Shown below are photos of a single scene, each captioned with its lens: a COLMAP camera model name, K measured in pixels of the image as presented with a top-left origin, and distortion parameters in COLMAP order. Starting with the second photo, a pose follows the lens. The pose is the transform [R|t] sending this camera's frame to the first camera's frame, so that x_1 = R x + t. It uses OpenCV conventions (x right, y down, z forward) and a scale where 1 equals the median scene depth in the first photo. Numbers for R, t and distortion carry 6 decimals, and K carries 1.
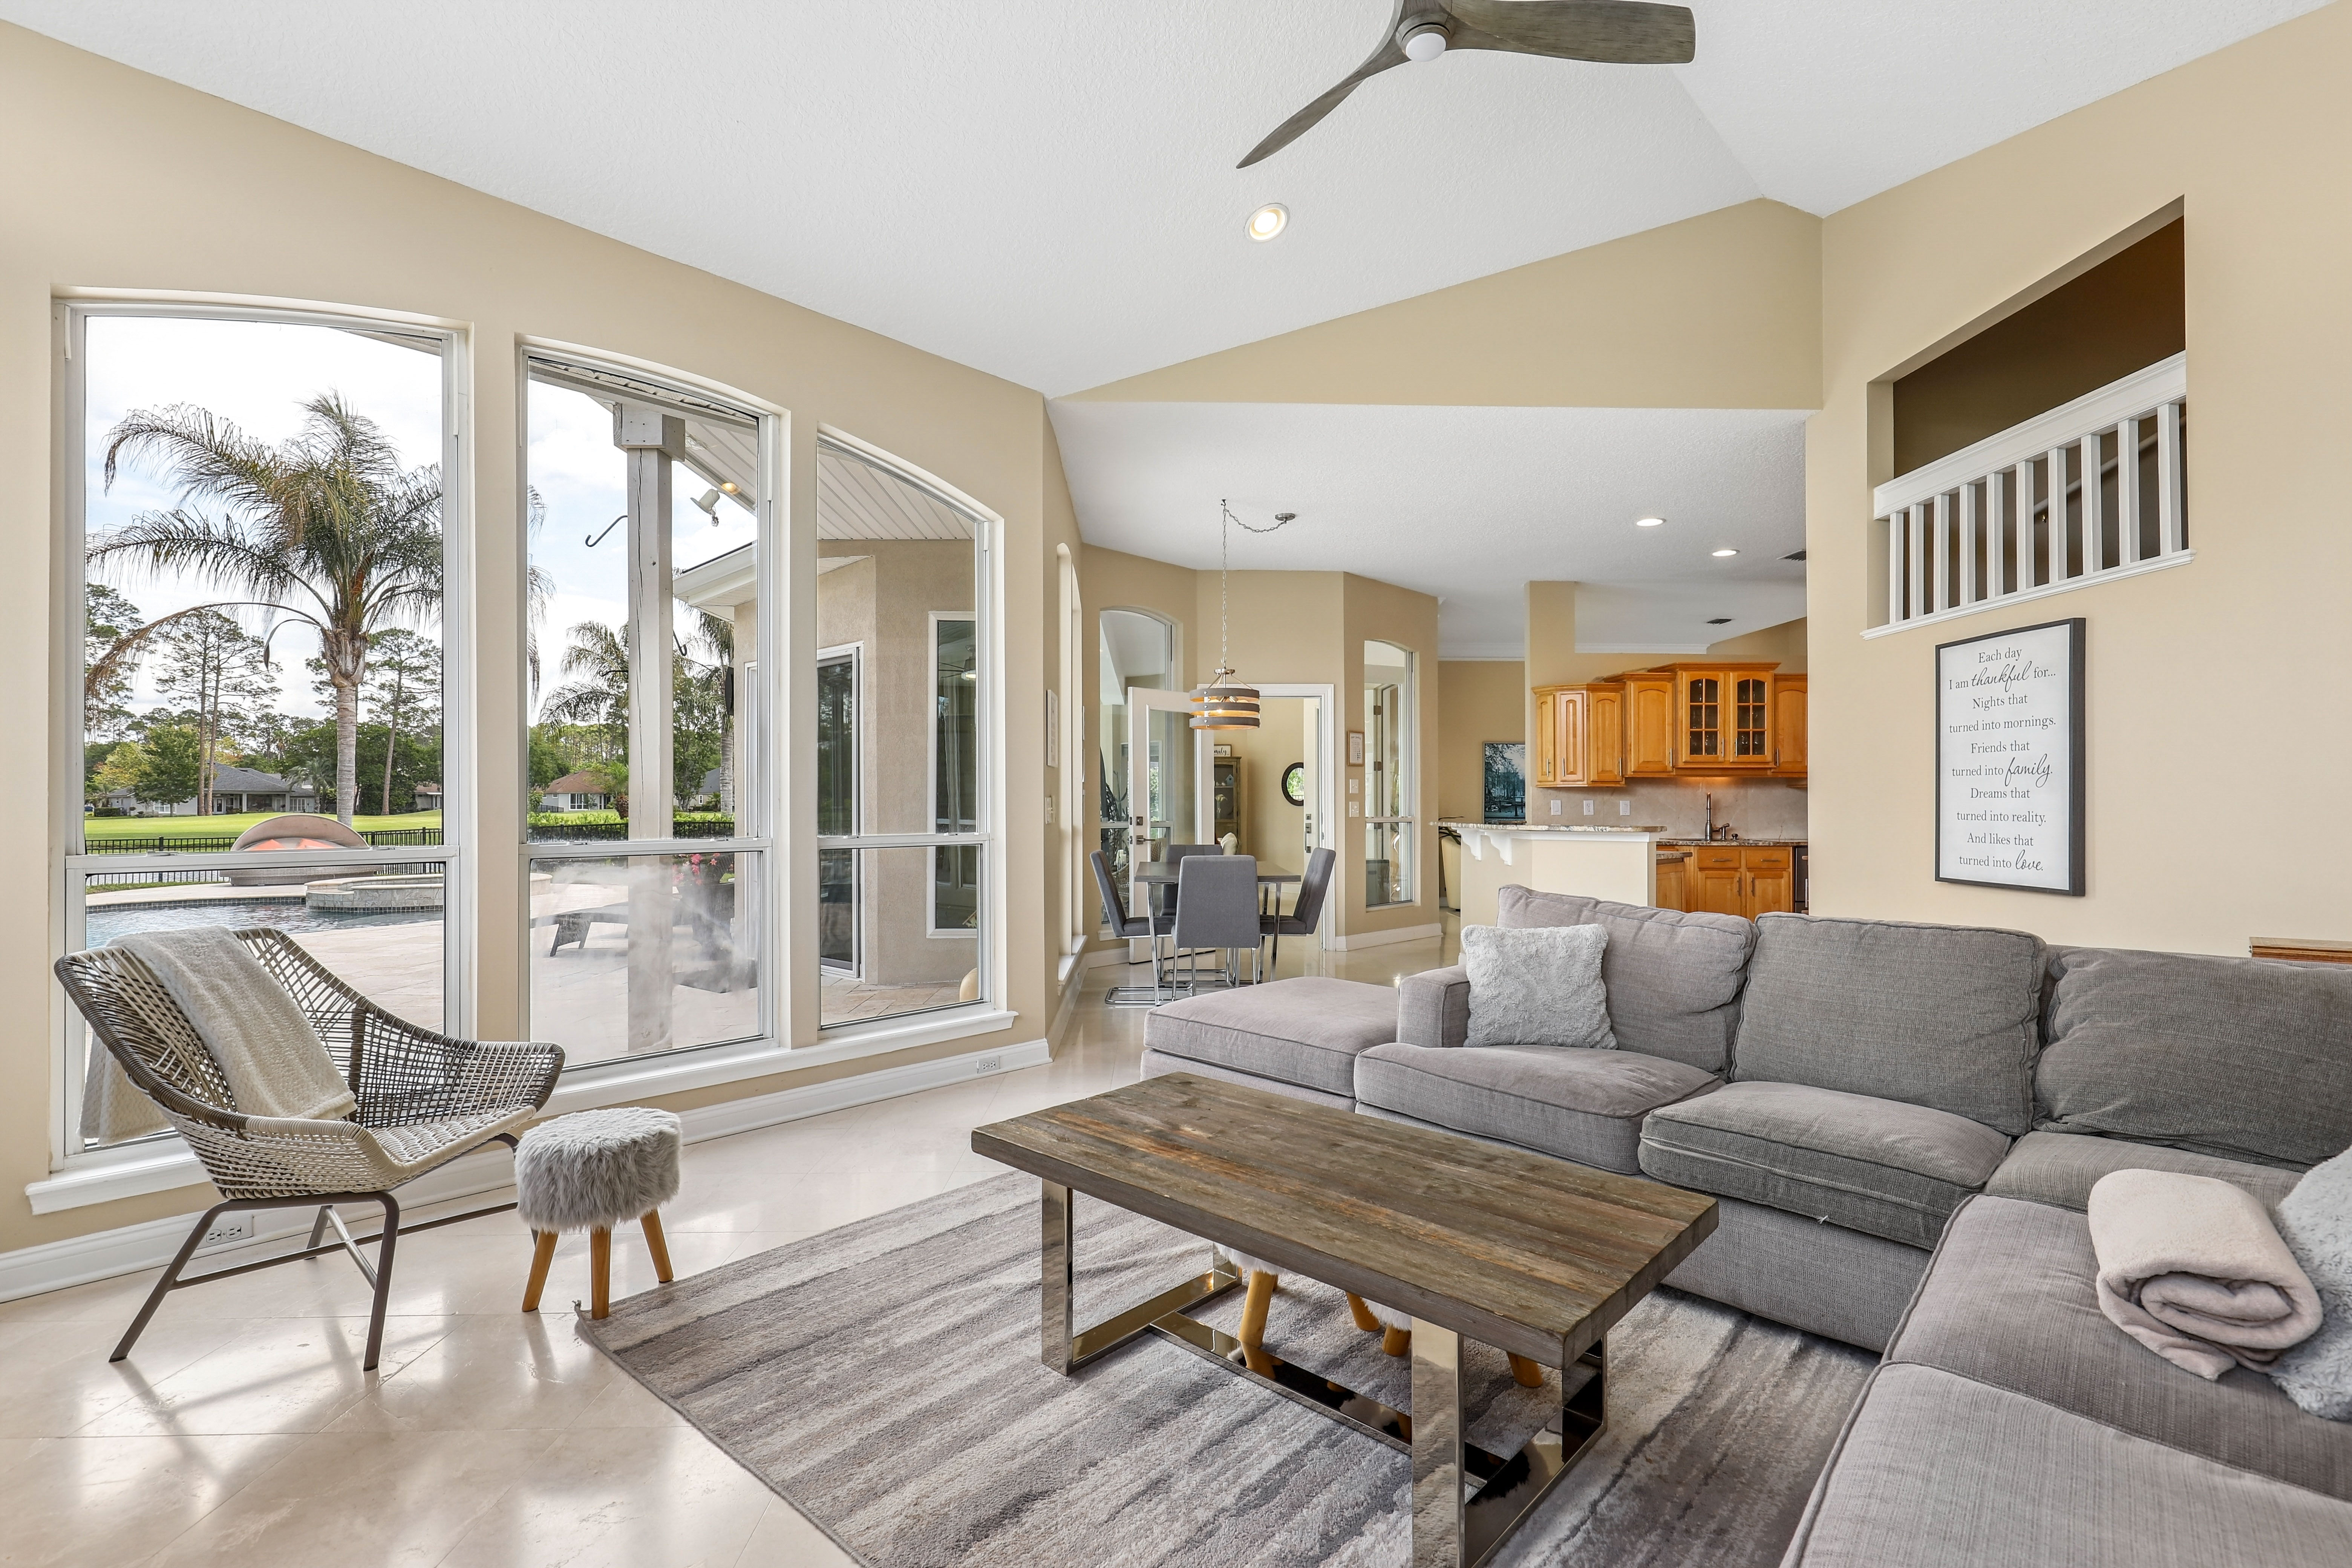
lens RADIAL K [[1066.2, 0, 1174.0], [0, 1066.2, 788.1], [0, 0, 1]] dist [0.002377, -0.001613]
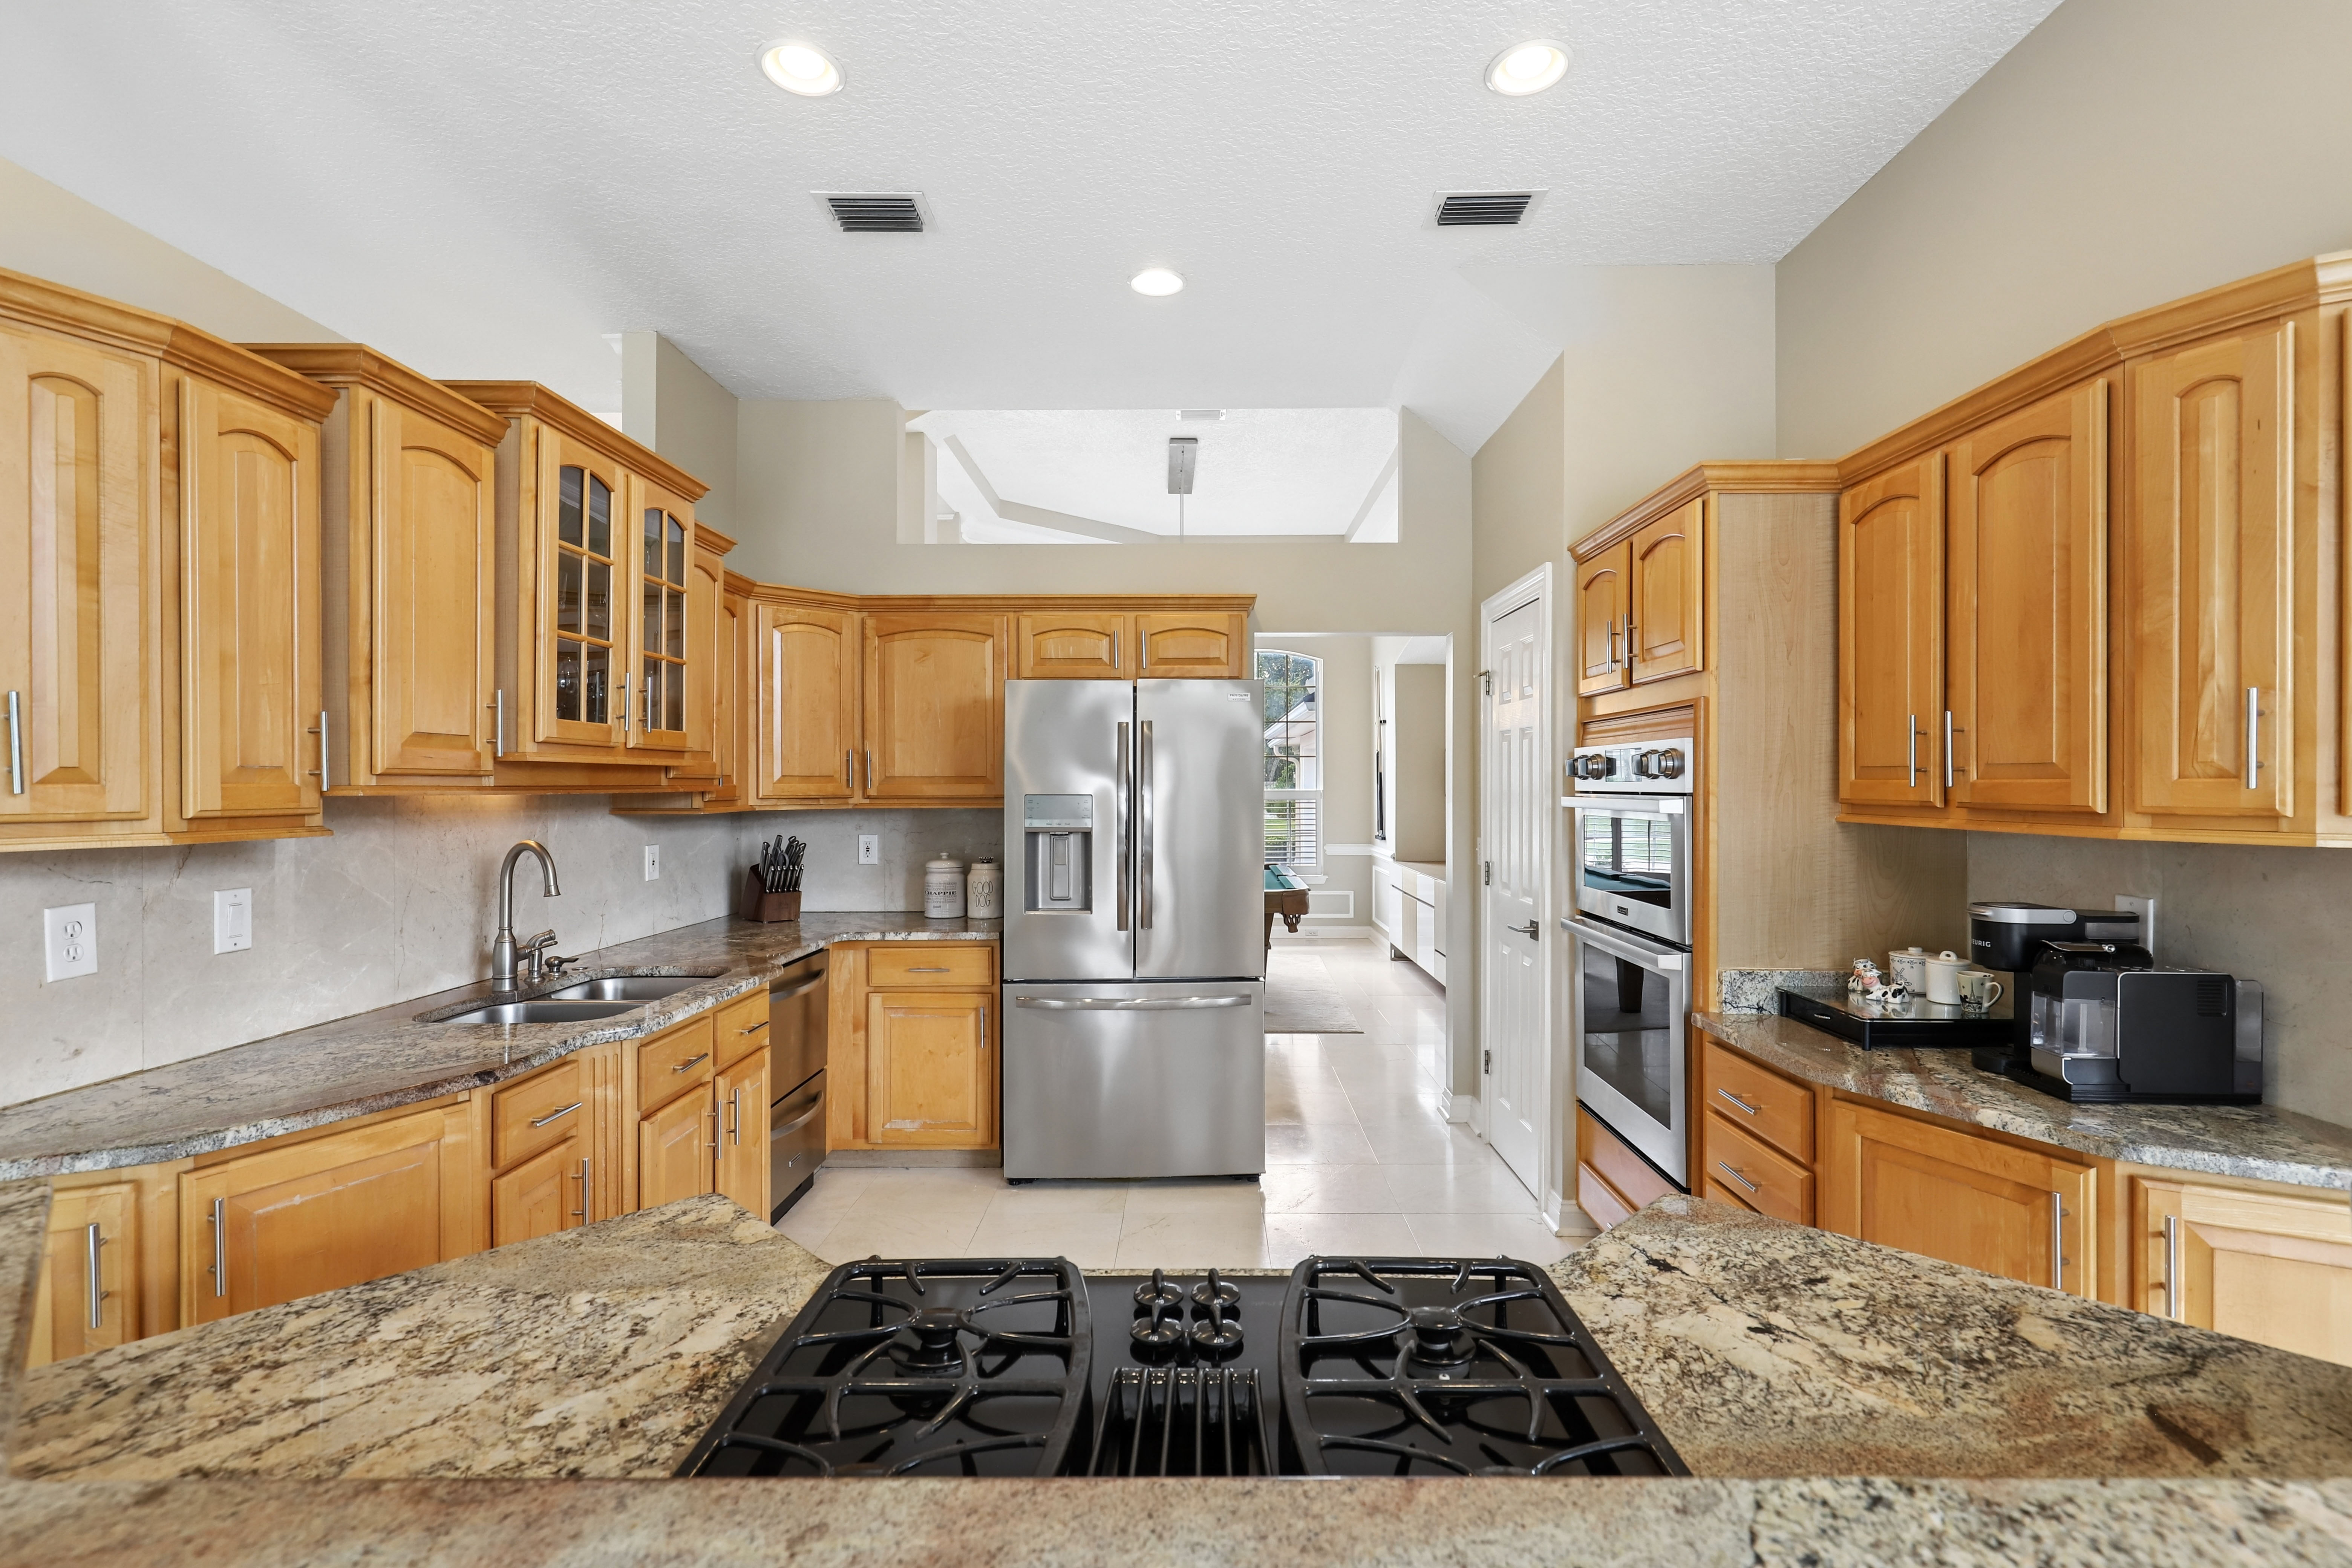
lens RADIAL K [[1066.2, 0, 1186.9], [0, 1066.2, 790.7], [0, 0, 1]] dist [0.002377, -0.001613]
pose [[0.027895, -0.005862, 0.999594, 0.197311], [-0.015656, 0.999858, 0.006300, -0.016069], [-0.999488, -0.015825, 0.027799, 0.813413]]
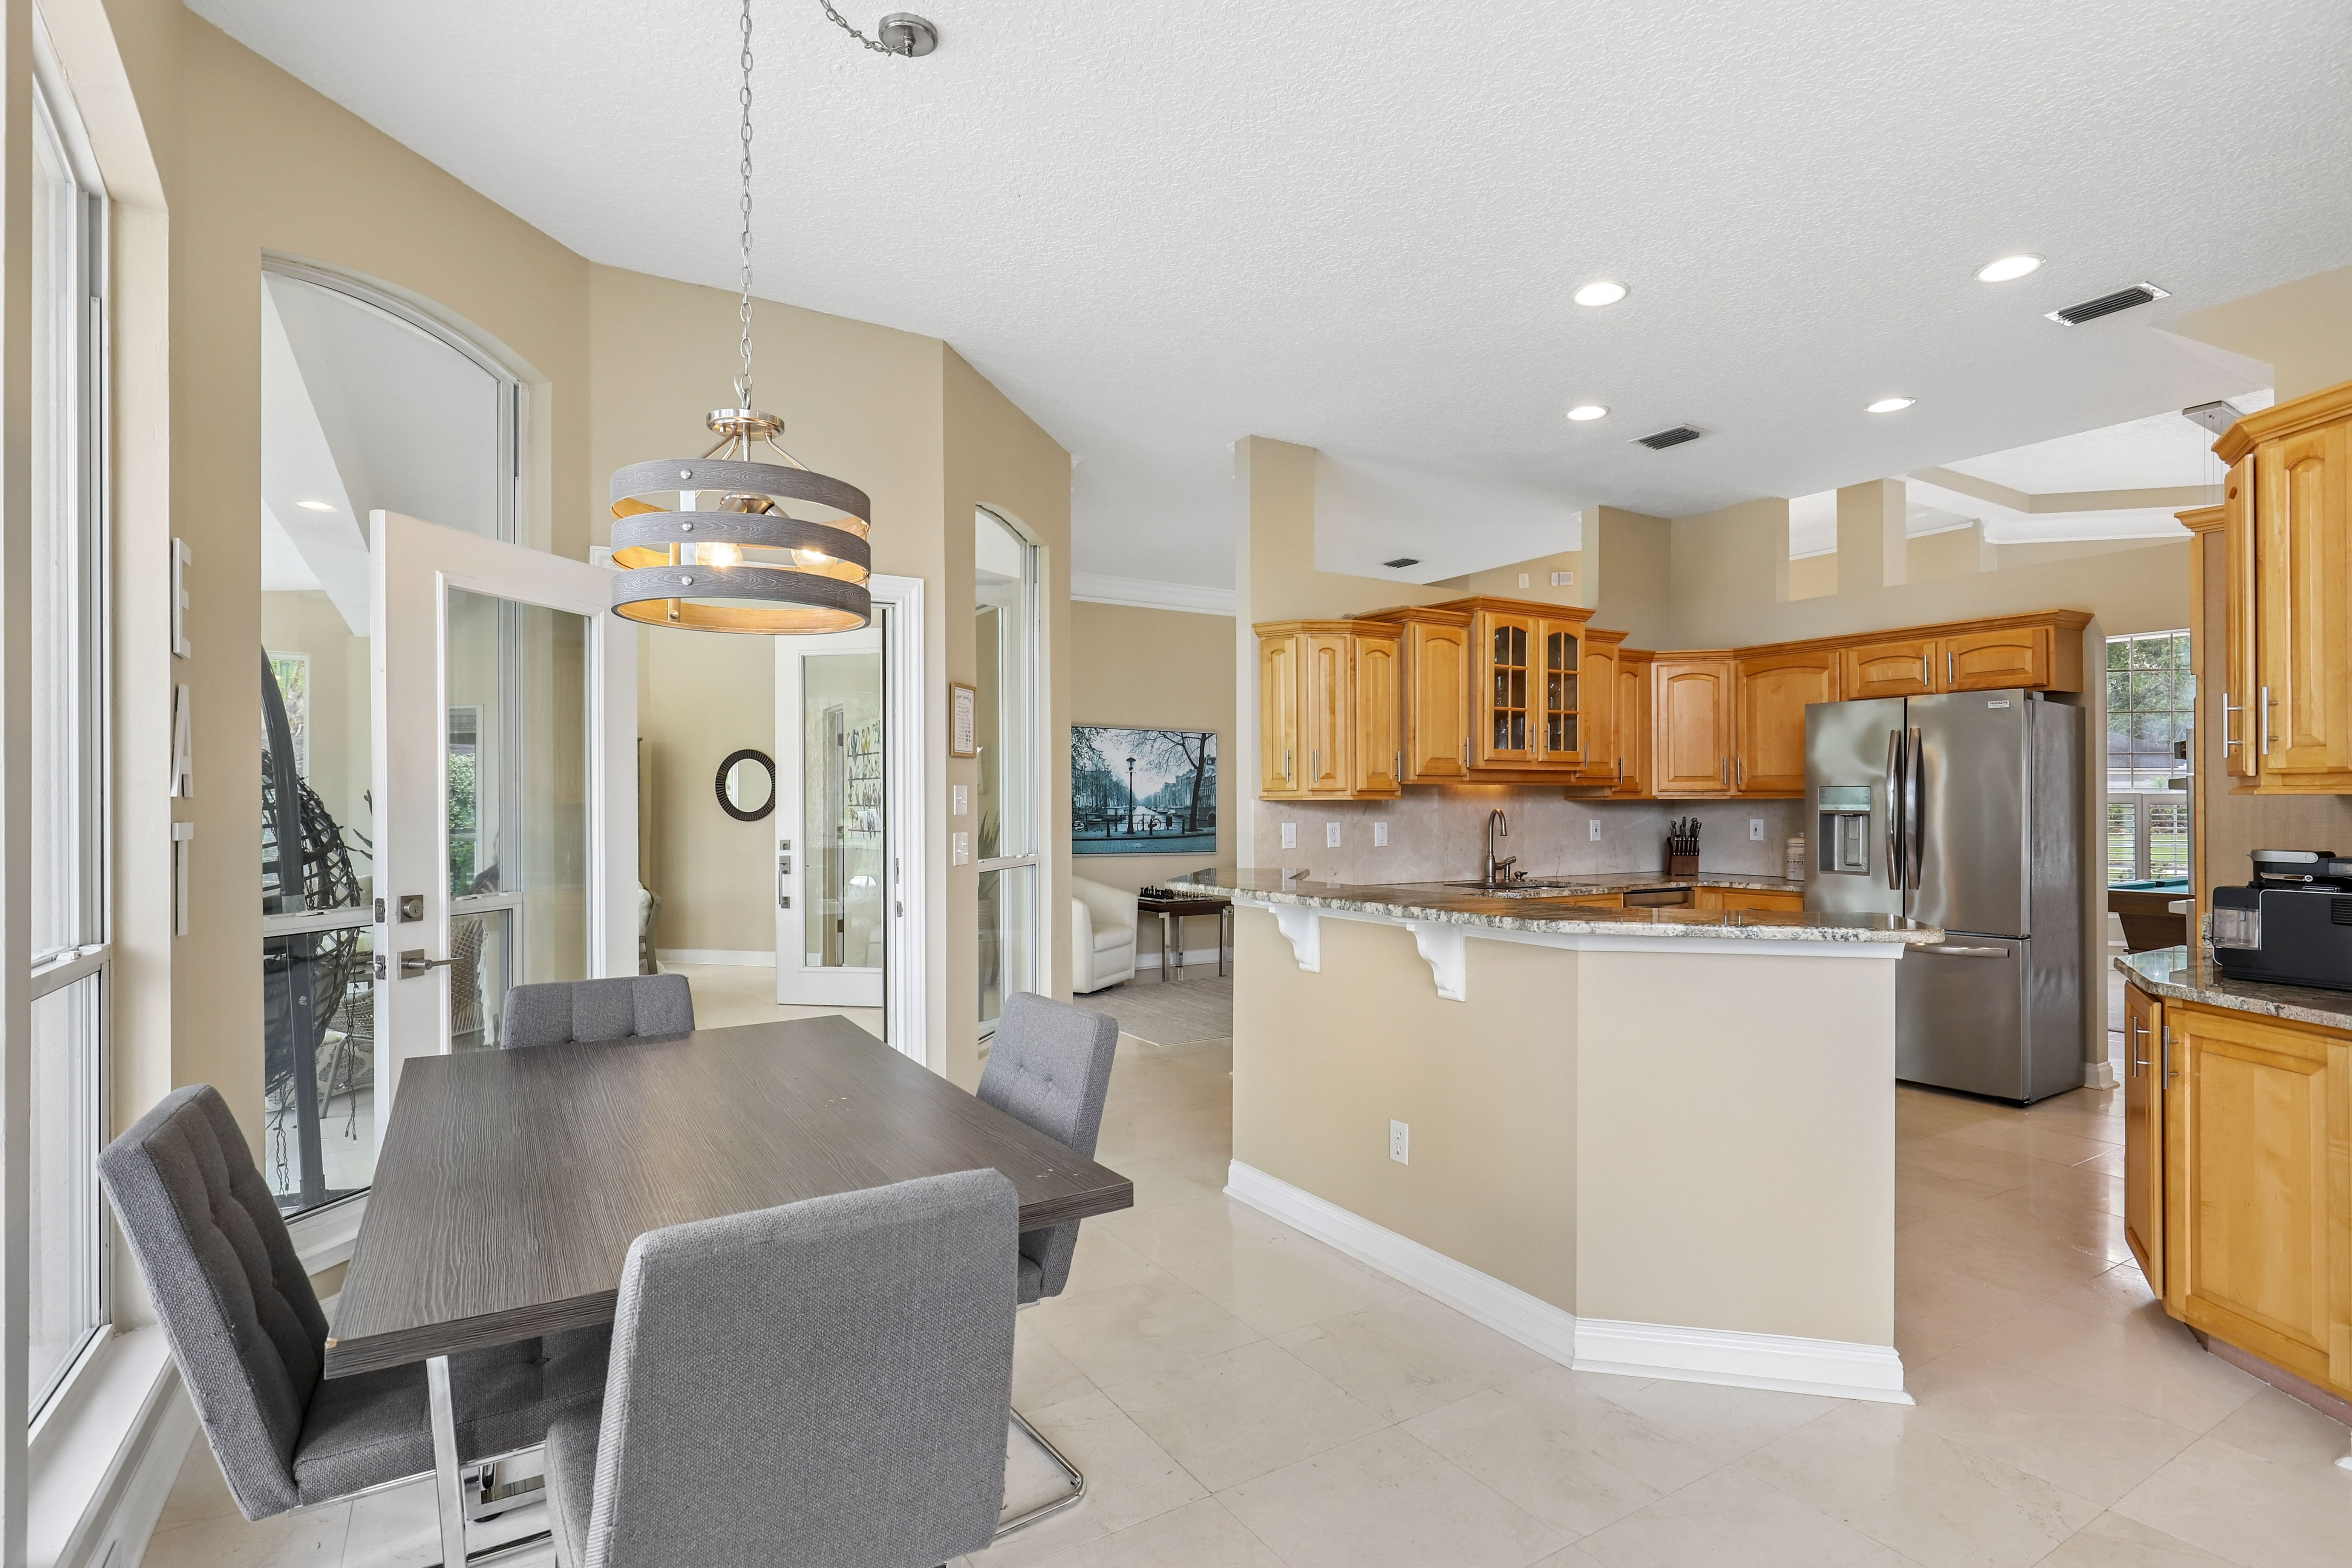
lens RADIAL K [[1156.7, 0, 1191.4], [0, 1156.7, 799.9], [0, 0, 1]] dist [-0.005921, 0.000179]
pose [[0.858323, -0.000591, 0.513109, -0.006950], [-0.006510, 0.999906, 0.012043, -0.008509], [-0.513068, -0.013677, 0.858239, 0.513393]]
